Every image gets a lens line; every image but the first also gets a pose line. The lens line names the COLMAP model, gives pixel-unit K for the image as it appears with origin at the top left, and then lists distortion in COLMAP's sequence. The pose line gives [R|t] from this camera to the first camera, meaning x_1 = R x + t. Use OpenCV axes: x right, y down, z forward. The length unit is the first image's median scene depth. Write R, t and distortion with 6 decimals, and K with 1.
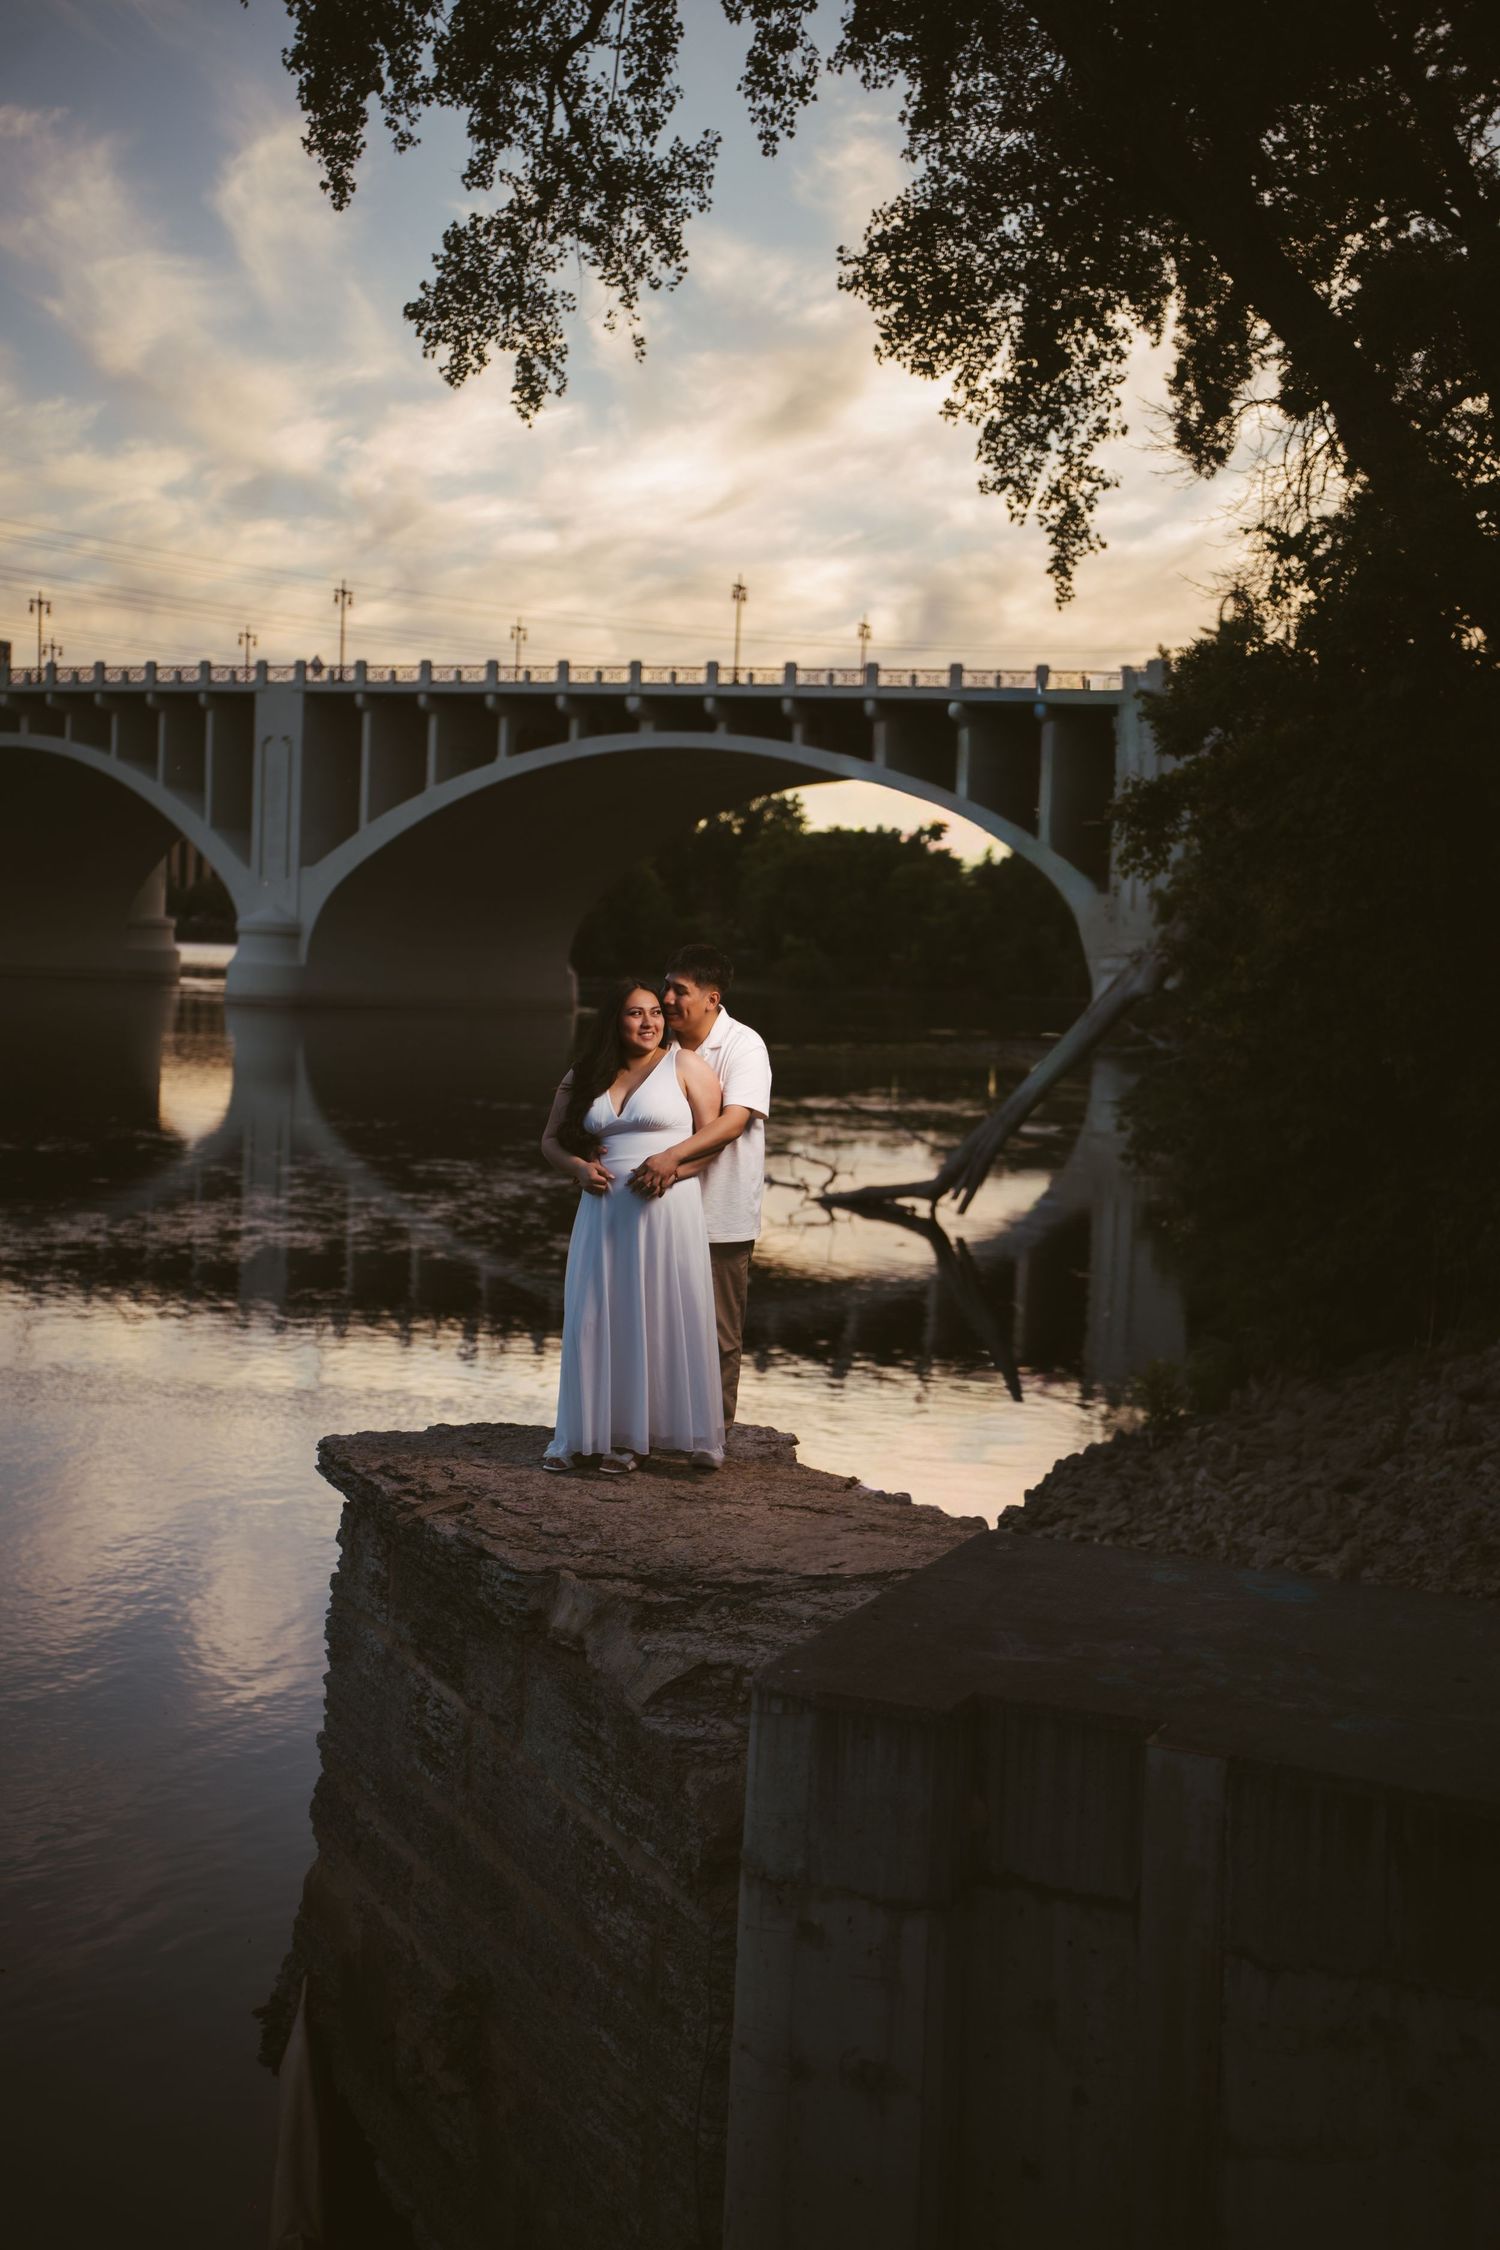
lens RADIAL K [[2766.0, 0, 737.9], [0, 2766.0, 1136.4], [0, 0, 1]] dist [0.249084, 0.000000]
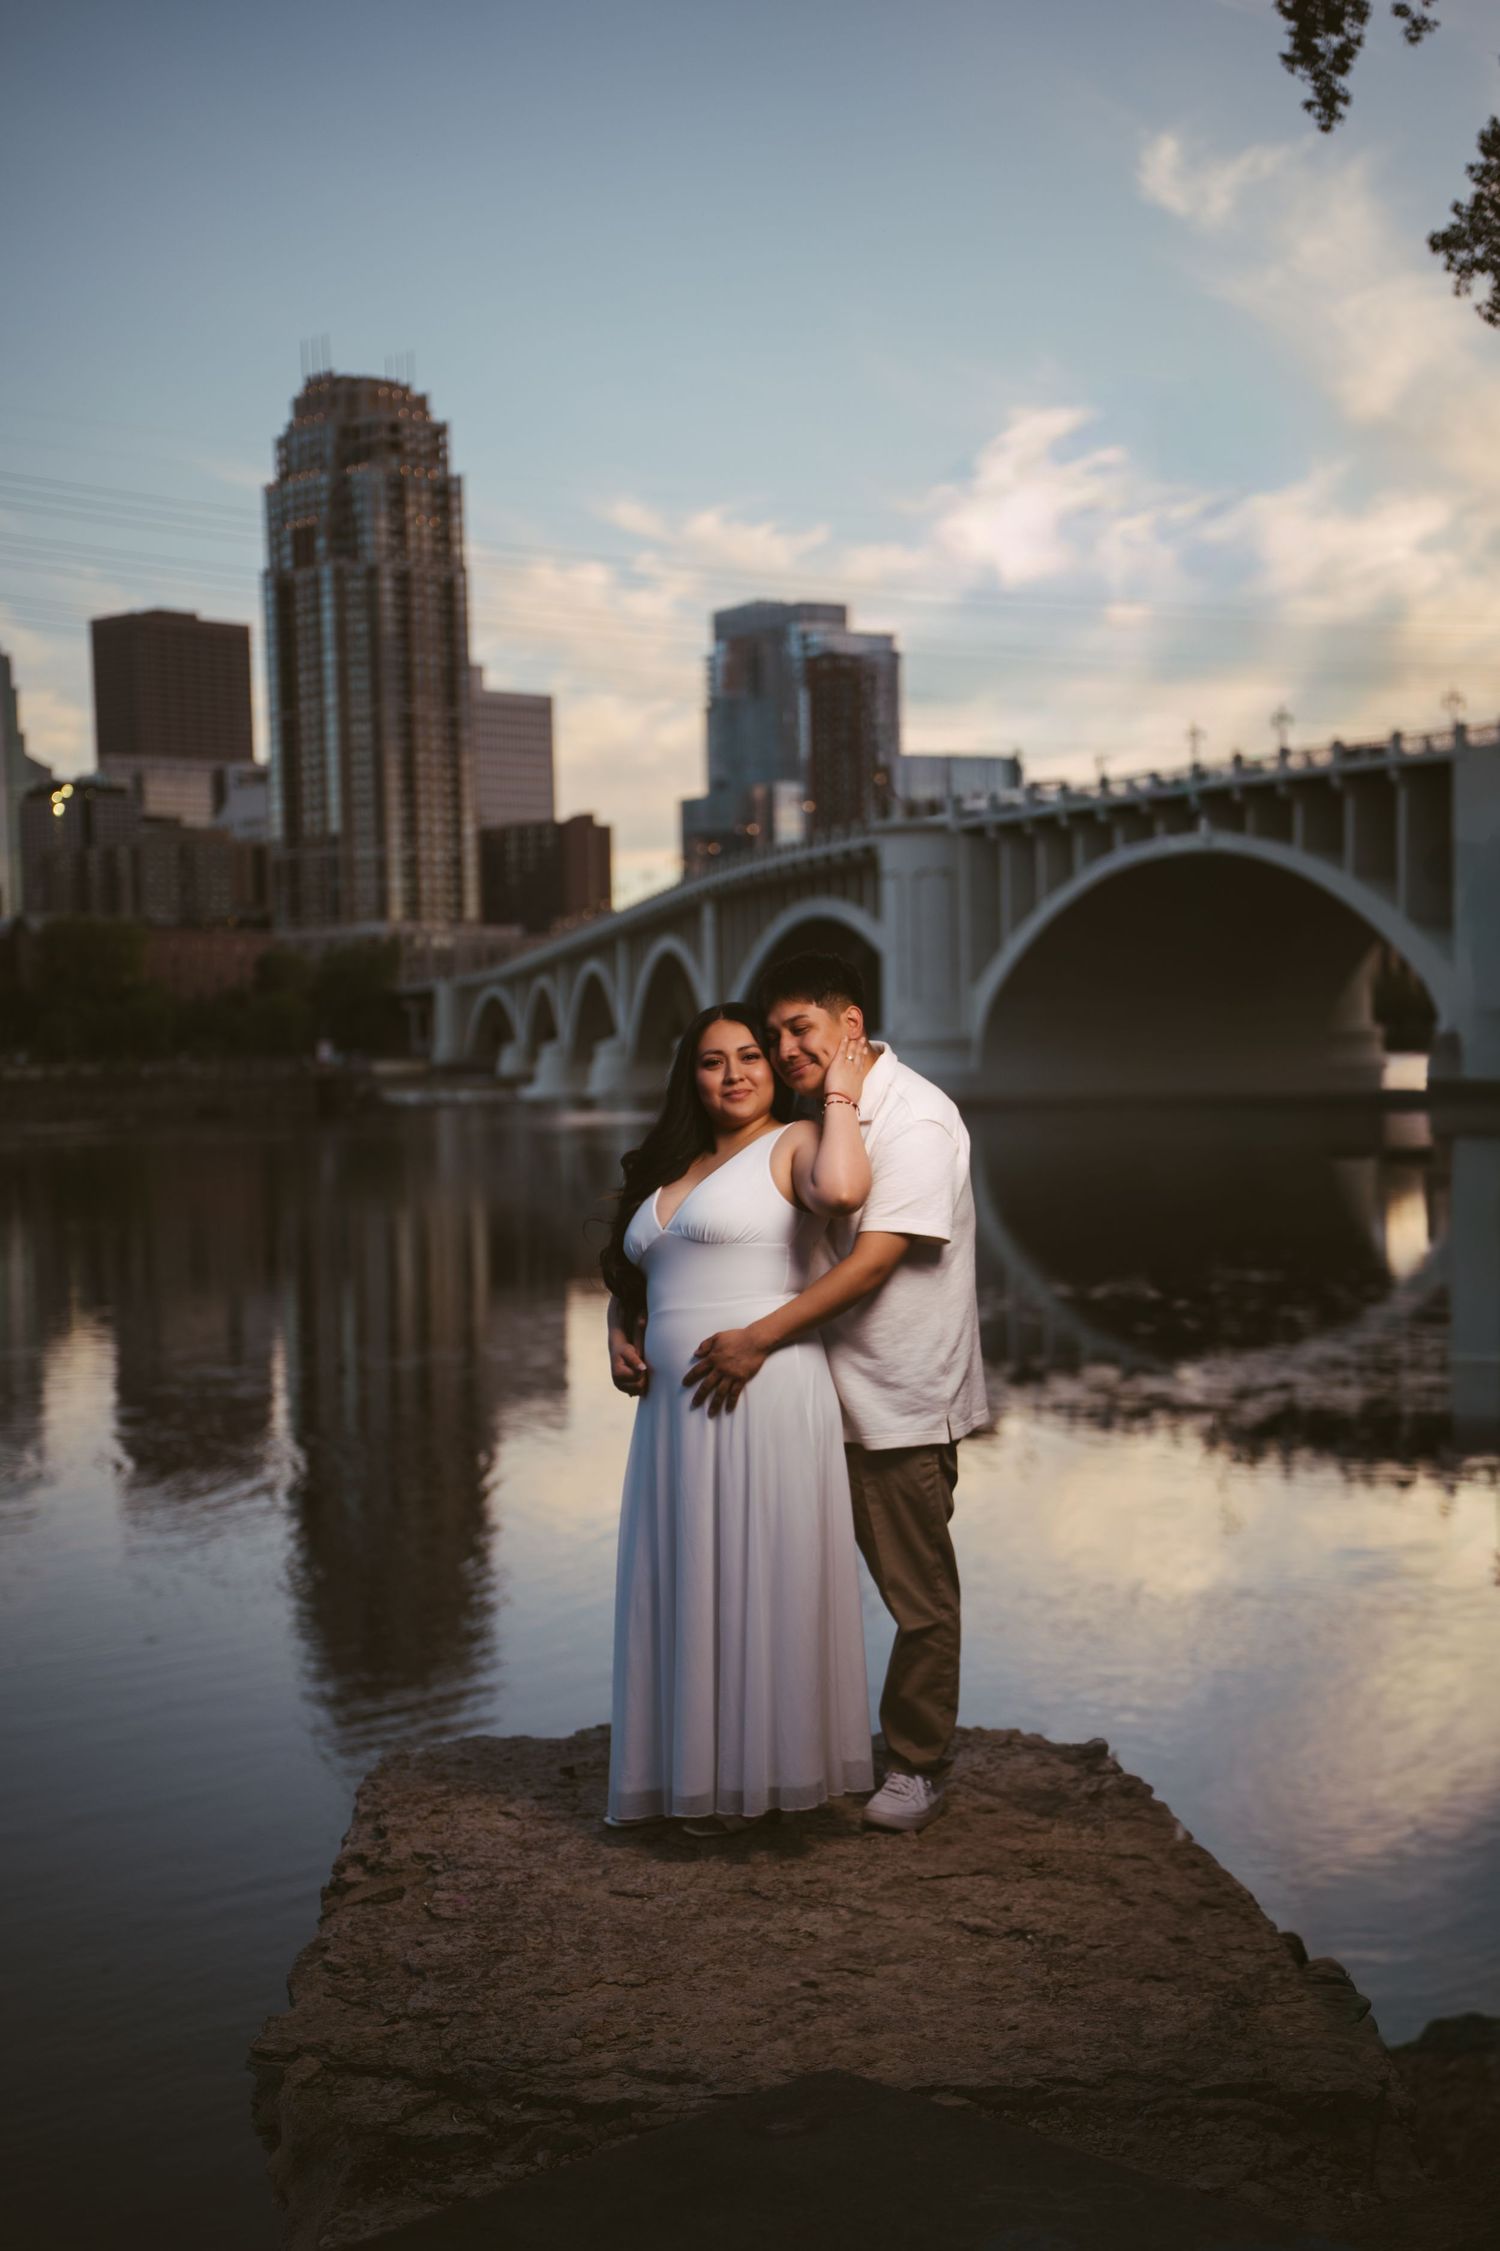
lens RADIAL K [[3118.2, 0, 809.5], [0, 3118.2, 1144.2], [0, 0, 1]] dist [0.301965, 0.000000]
pose [[0.920861, -0.043731, -0.387431, 0.063284], [0.027854, 0.998530, -0.046503, 0.001382], [0.388895, 0.032032, 0.920725, 0.097650]]
